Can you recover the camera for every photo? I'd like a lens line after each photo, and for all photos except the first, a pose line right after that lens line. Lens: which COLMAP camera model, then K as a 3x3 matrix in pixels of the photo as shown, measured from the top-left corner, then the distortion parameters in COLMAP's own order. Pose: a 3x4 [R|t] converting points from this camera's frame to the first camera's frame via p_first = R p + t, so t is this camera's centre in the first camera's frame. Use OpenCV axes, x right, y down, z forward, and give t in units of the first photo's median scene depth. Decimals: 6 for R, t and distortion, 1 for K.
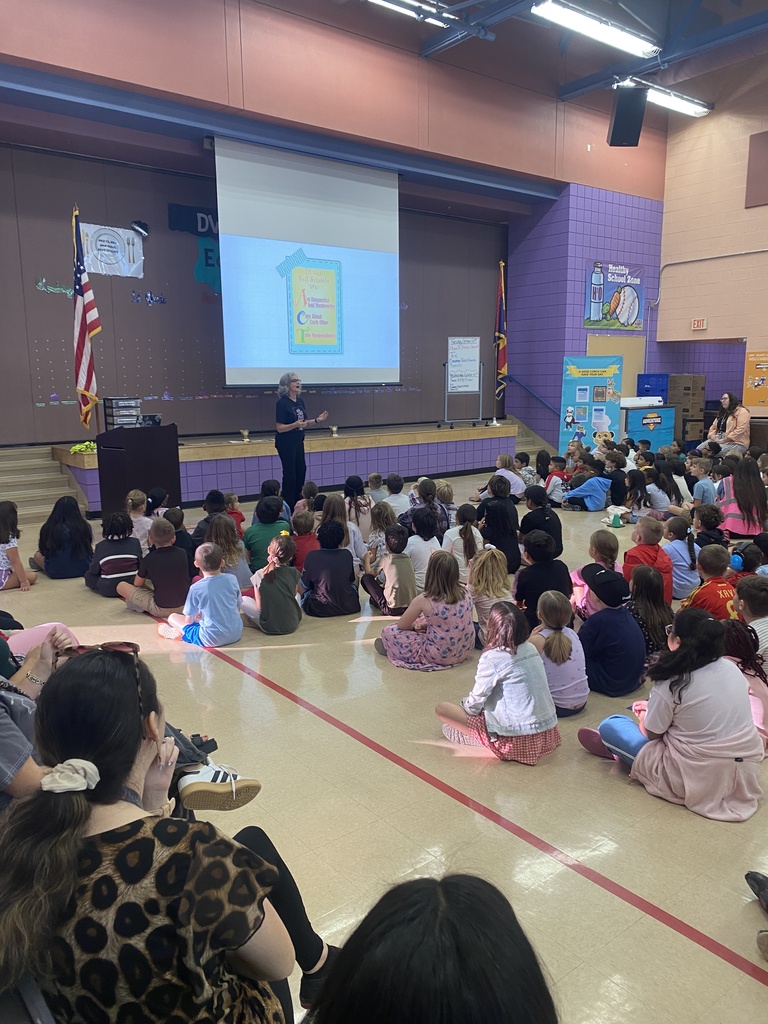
lens RADIAL K [[782.2, 0, 385.7], [0, 782.2, 515.1], [0, 0, 1]] dist [0.033461, -0.021768]
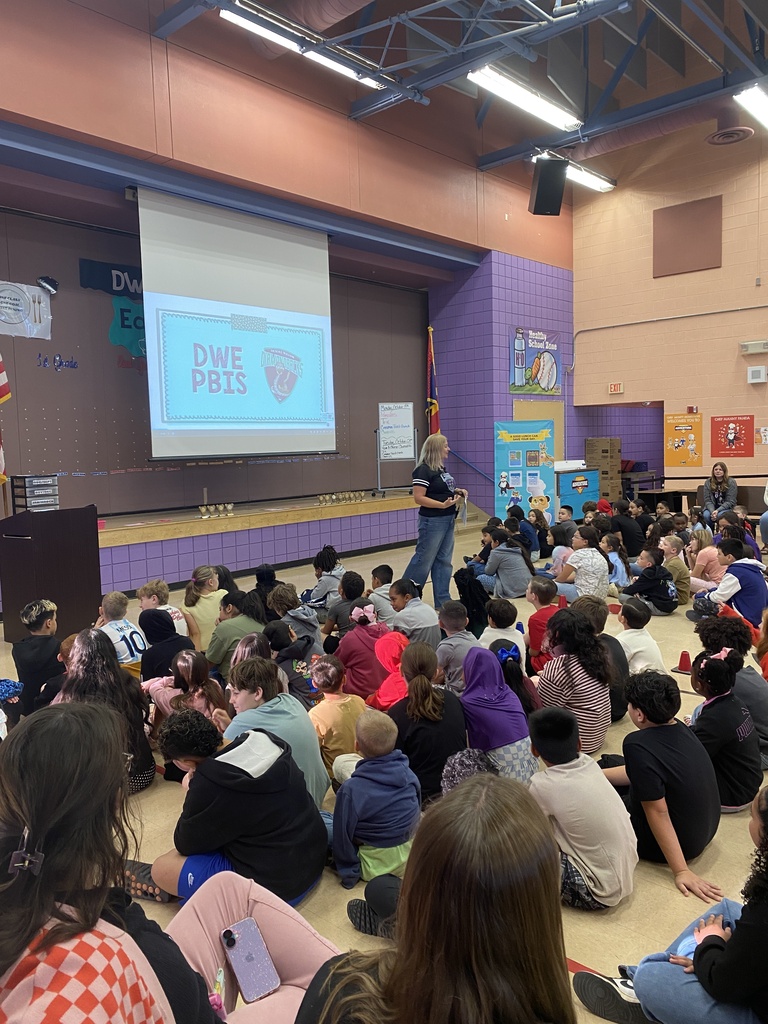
lens RADIAL K [[782.2, 0, 381.5], [0, 782.2, 513.5], [0, 0, 1]] dist [0.033461, -0.021768]
pose [[0.984443, -0.035654, 0.172050, -0.088913], [0.050766, 0.995151, -0.084248, -0.013169], [-0.168212, 0.091672, 0.981479, 0.078777]]
